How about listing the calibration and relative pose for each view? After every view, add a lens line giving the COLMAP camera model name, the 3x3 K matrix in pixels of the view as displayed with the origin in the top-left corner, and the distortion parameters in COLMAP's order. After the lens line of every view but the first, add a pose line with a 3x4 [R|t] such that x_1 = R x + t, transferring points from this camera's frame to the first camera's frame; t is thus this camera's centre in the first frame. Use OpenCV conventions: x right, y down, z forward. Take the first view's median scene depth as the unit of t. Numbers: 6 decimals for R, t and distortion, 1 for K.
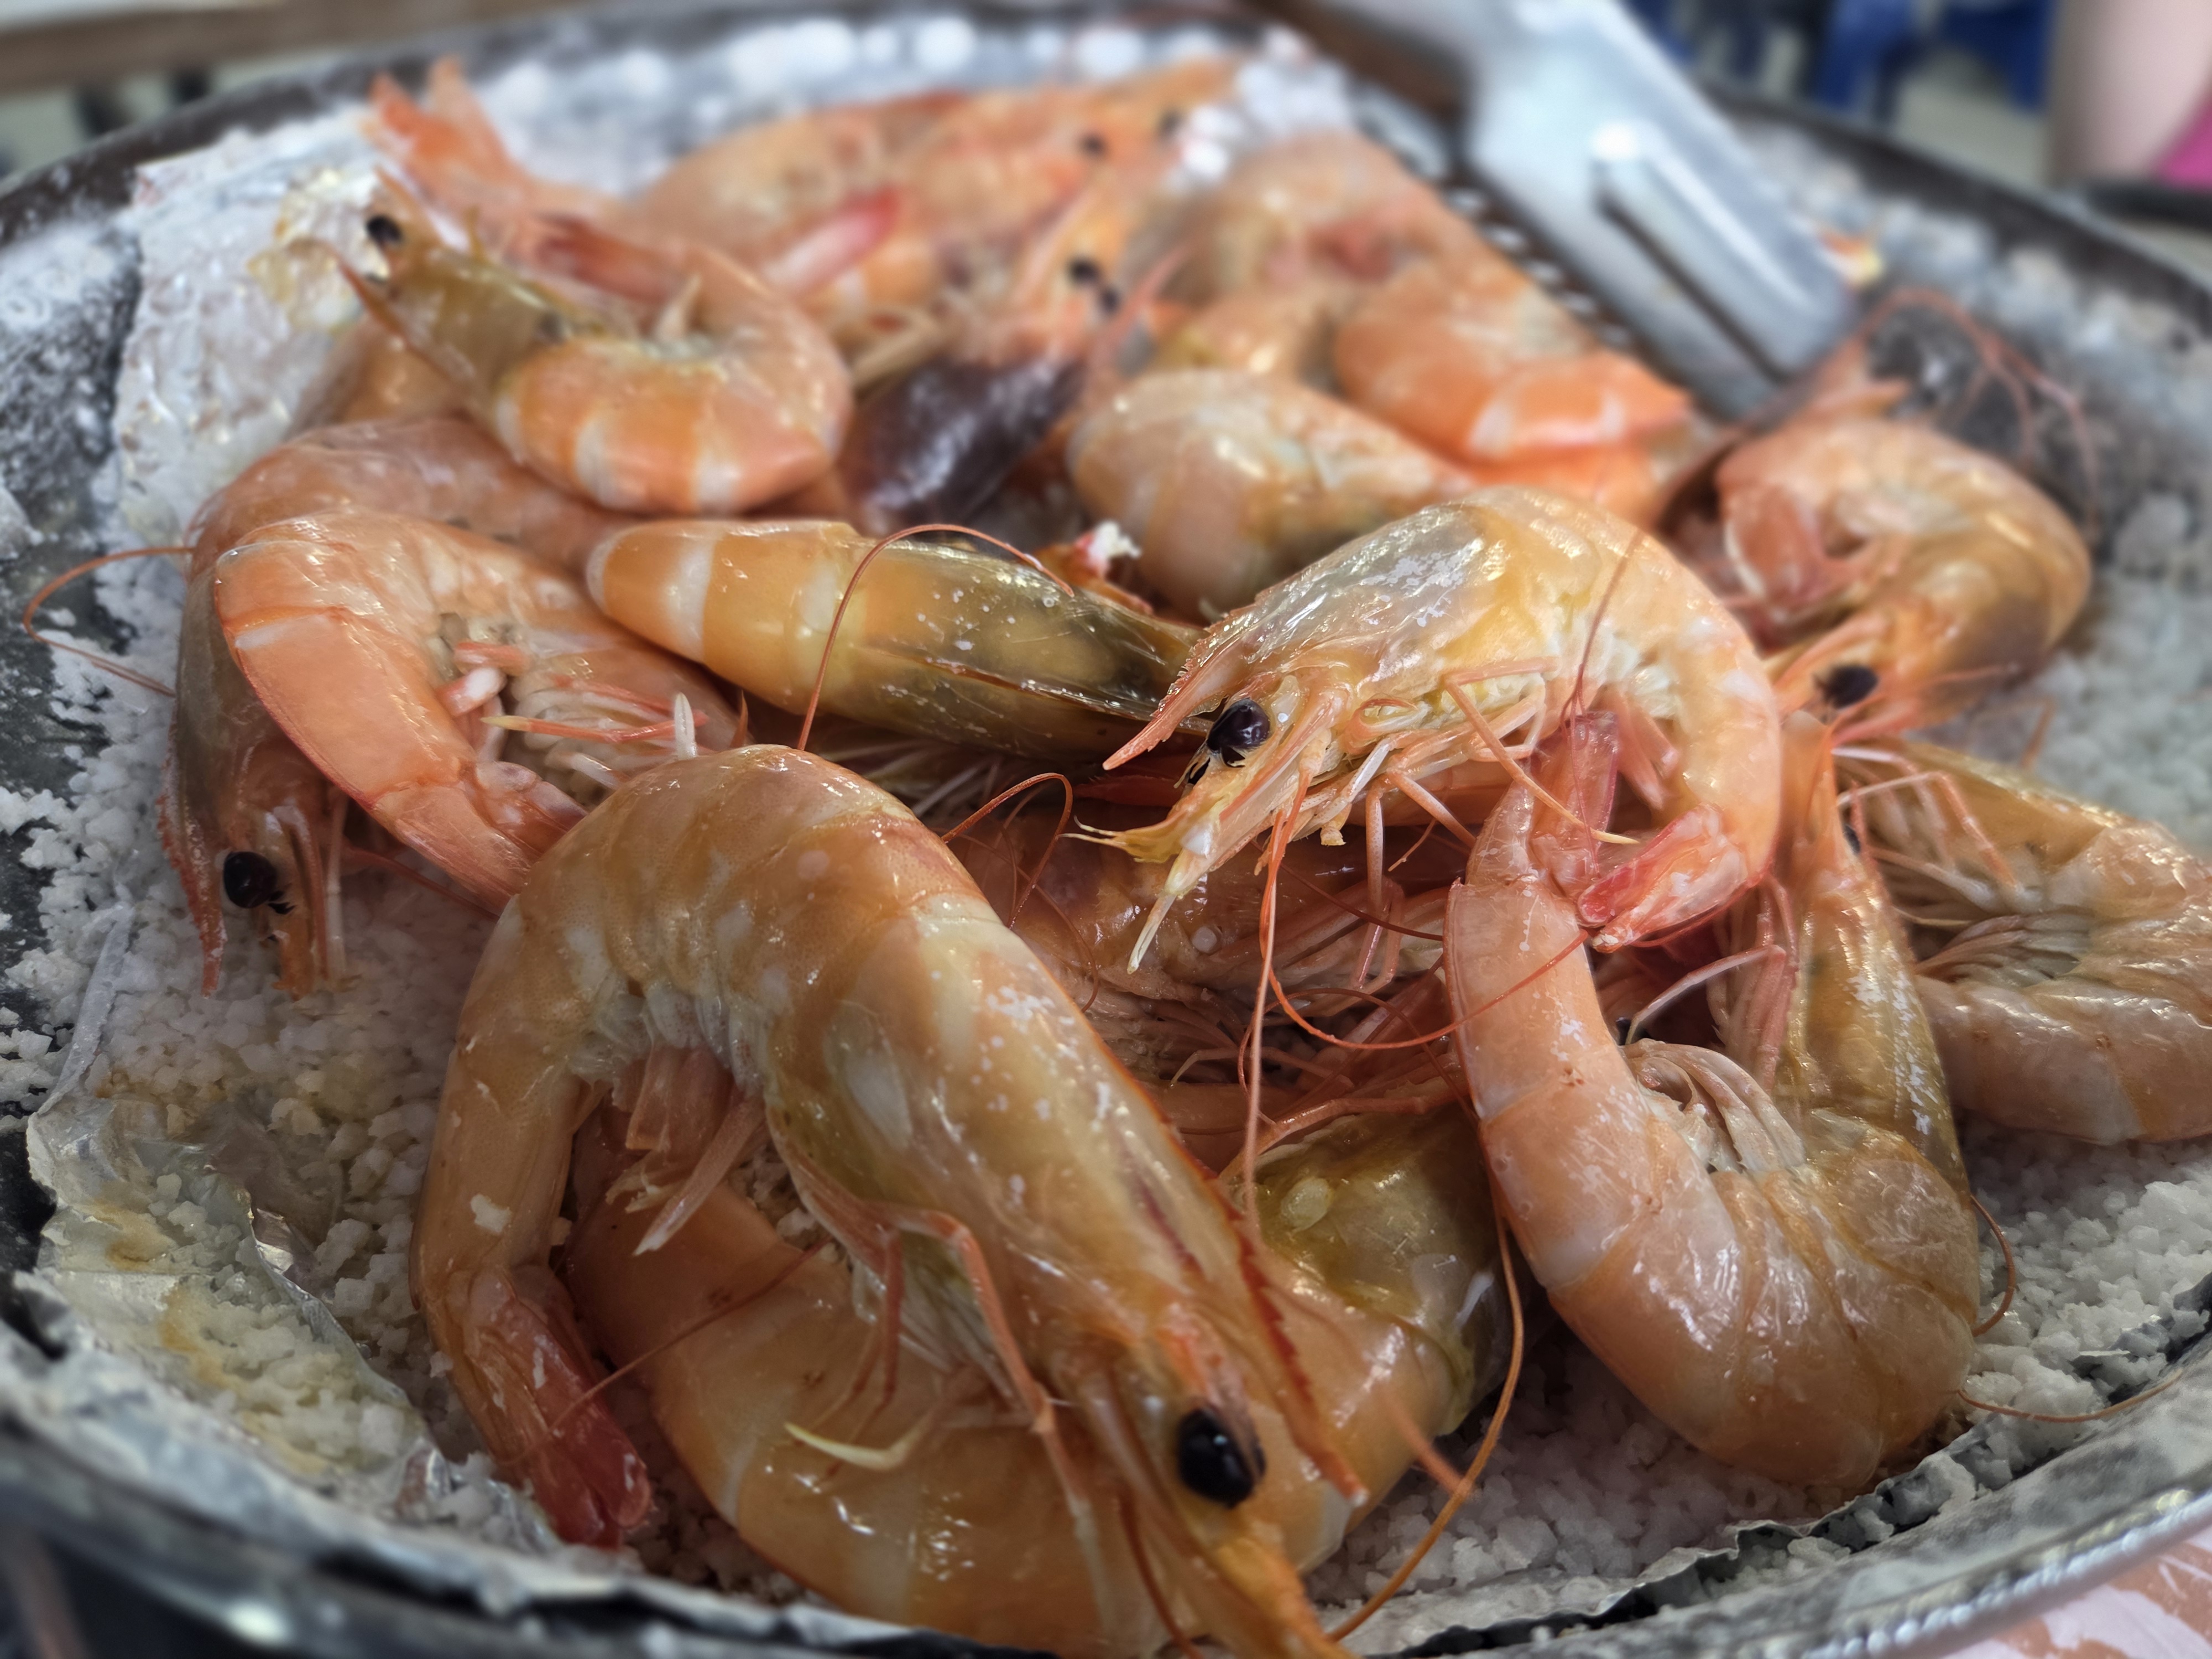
lens RADIAL K [[1528.4, 0, 1098.6], [0, 1528.4, 826.2], [0, 0, 1]] dist [0.022457, -0.019482]
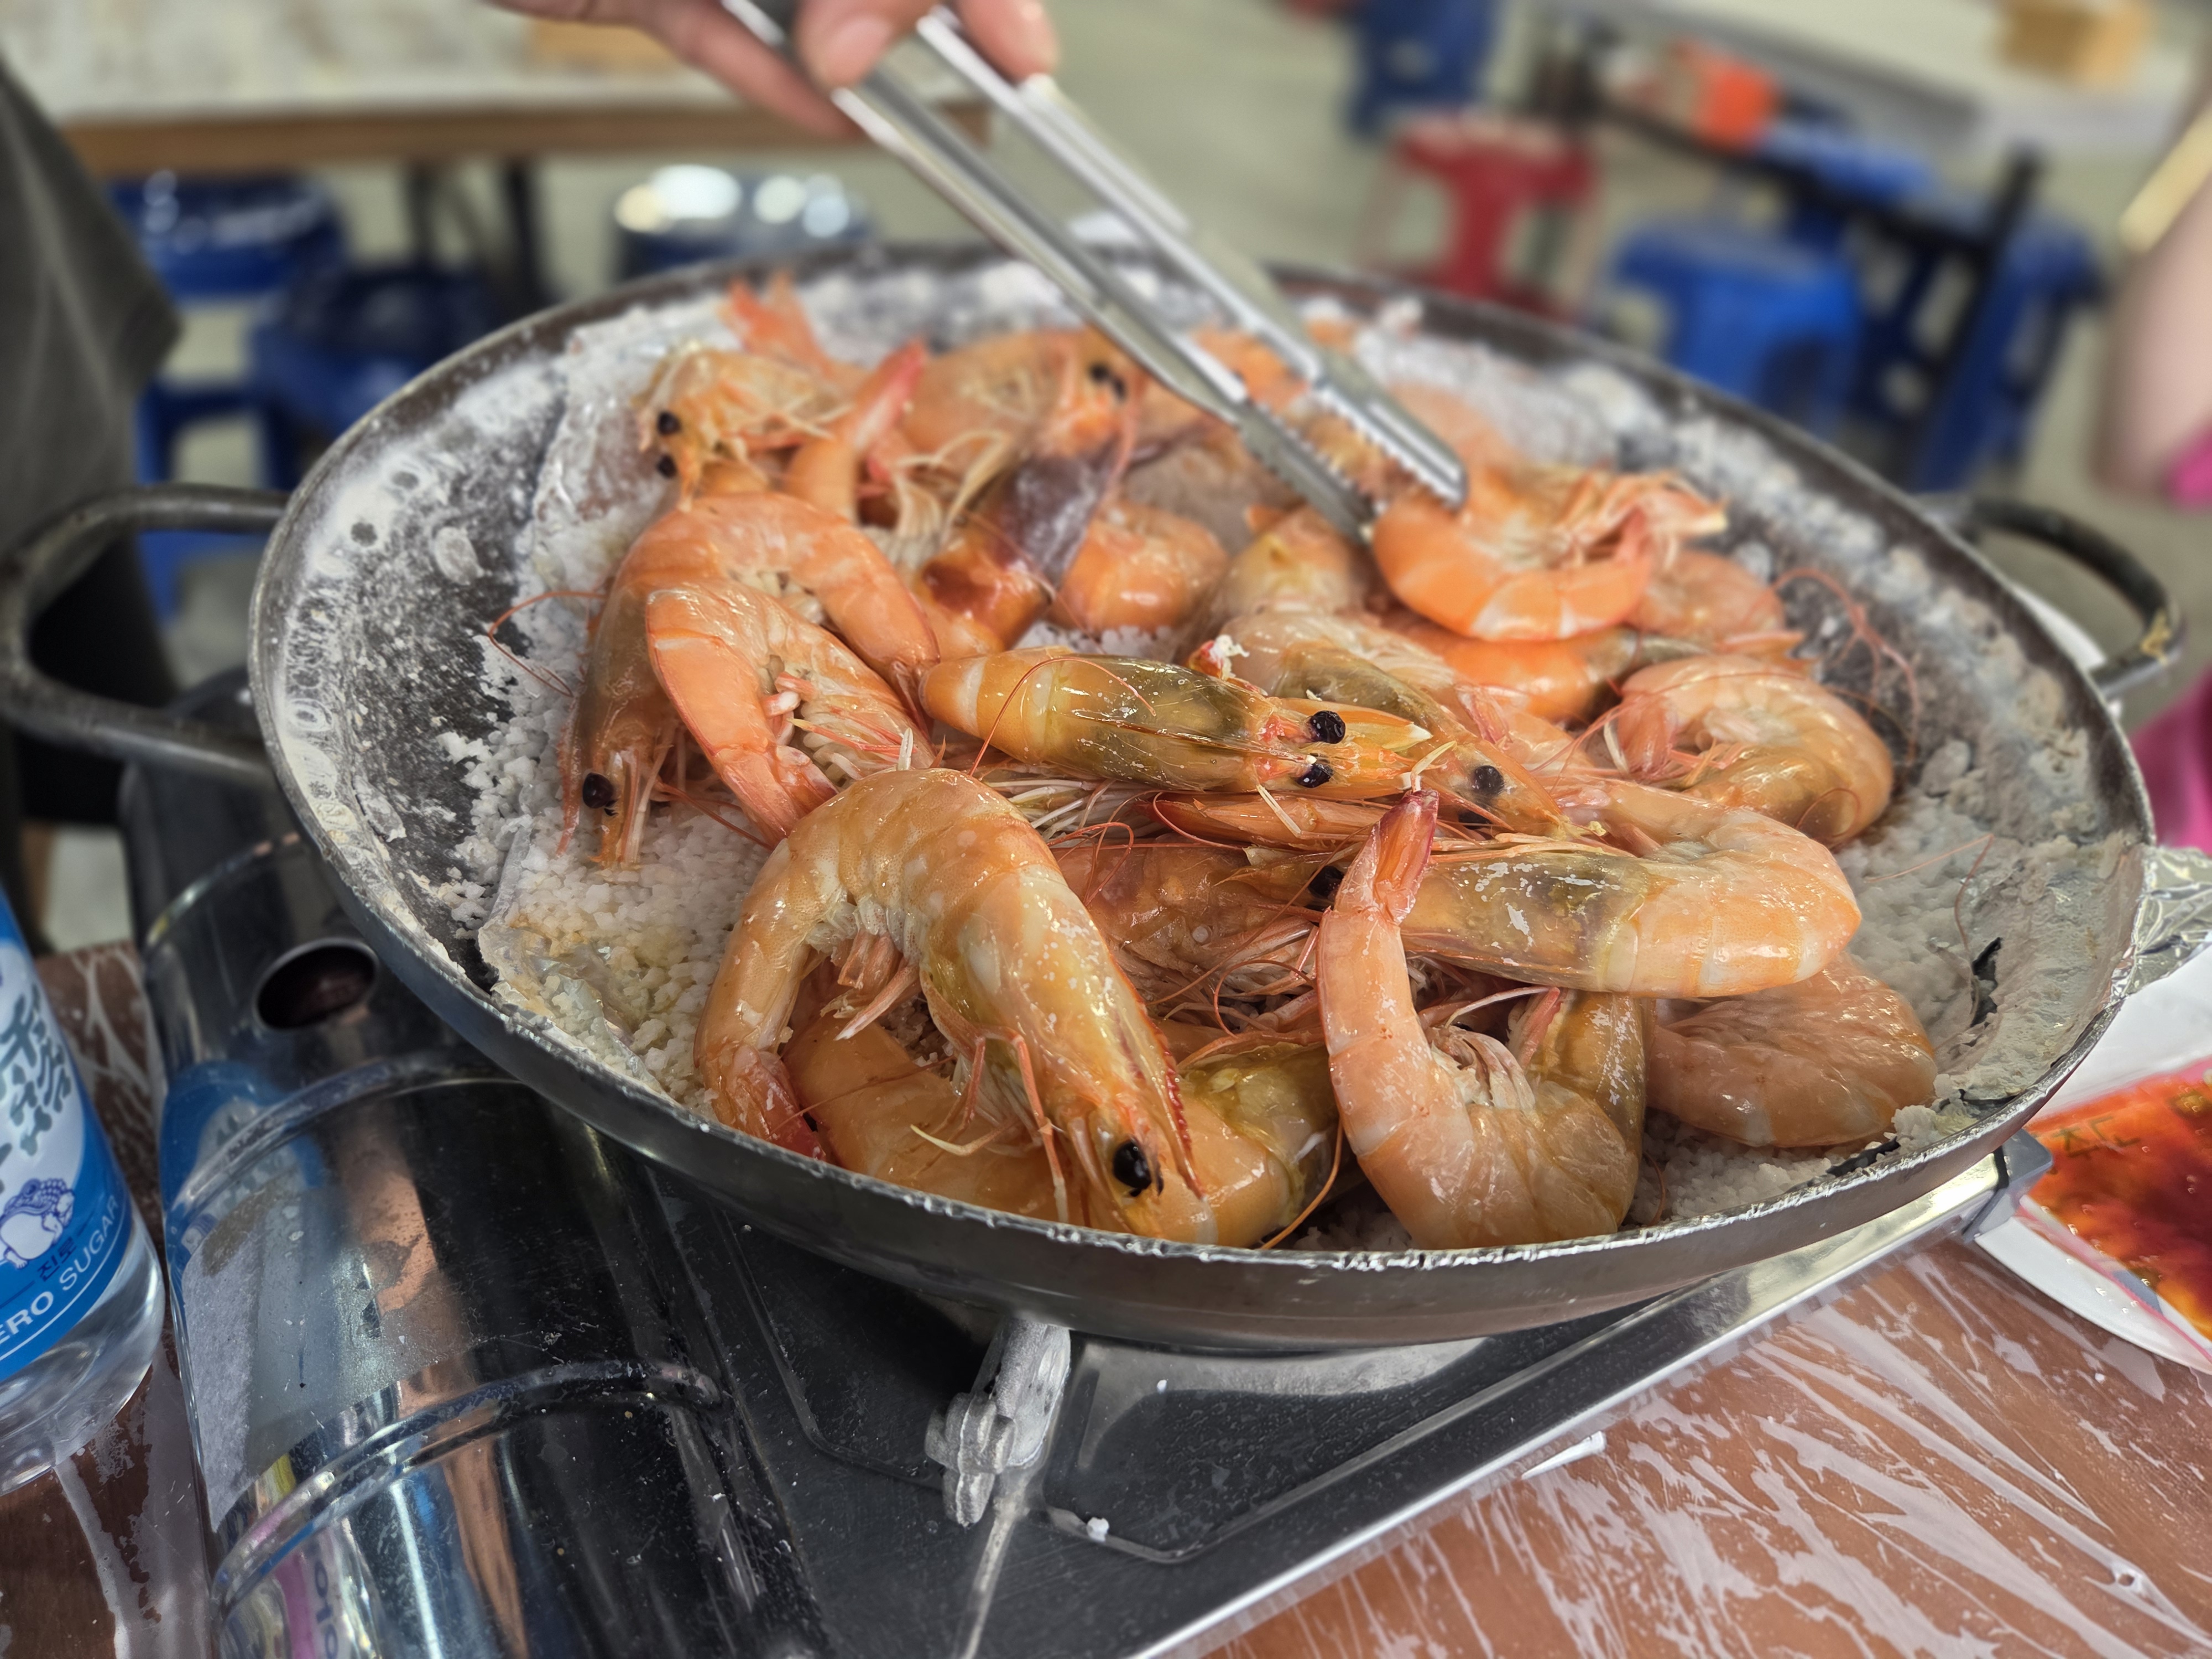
lens RADIAL K [[1528.4, 0, 1111.4], [0, 1528.4, 831.8], [0, 0, 1]] dist [0.022457, -0.019482]
pose [[0.987114, 0.141522, -0.074688, 0.086235], [-0.145671, 0.987894, -0.053351, 0.071022], [0.066234, 0.063544, 0.995779, -0.594190]]
